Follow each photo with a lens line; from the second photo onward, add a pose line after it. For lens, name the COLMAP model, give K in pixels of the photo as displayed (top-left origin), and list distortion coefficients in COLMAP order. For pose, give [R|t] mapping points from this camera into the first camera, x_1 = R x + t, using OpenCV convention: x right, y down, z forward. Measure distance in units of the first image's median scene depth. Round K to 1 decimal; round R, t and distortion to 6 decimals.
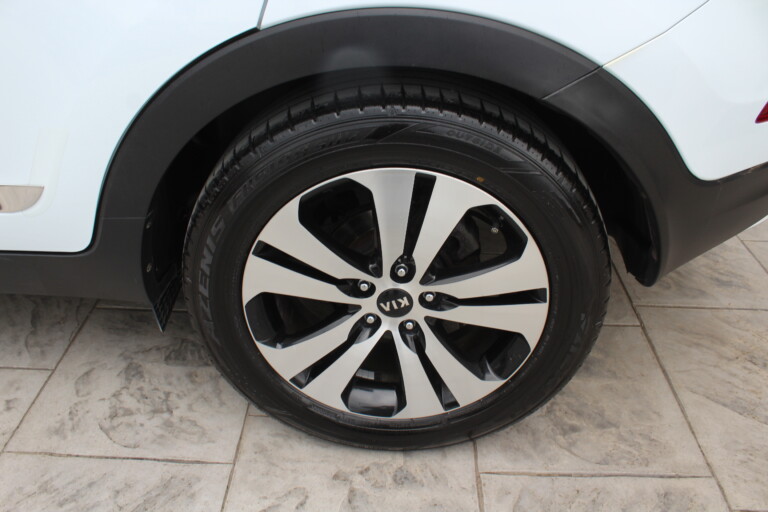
lens RADIAL K [[655.8, 0, 383.9], [0, 655.8, 258.0], [0, 0, 1]] dist [-0.144640, 0.131717]
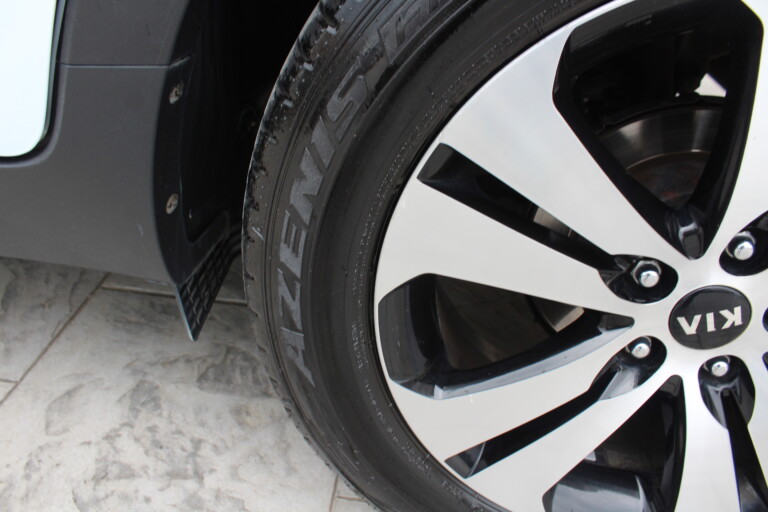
lens RADIAL K [[655.8, 0, 387.6], [0, 655.8, 252.8], [0, 0, 1]] dist [-0.144640, 0.131717]
pose [[0.995638, 0.068104, -0.063772, -0.149671], [-0.068832, 0.997585, -0.009291, 0.036101], [0.062986, 0.013640, 0.997921, 0.459338]]
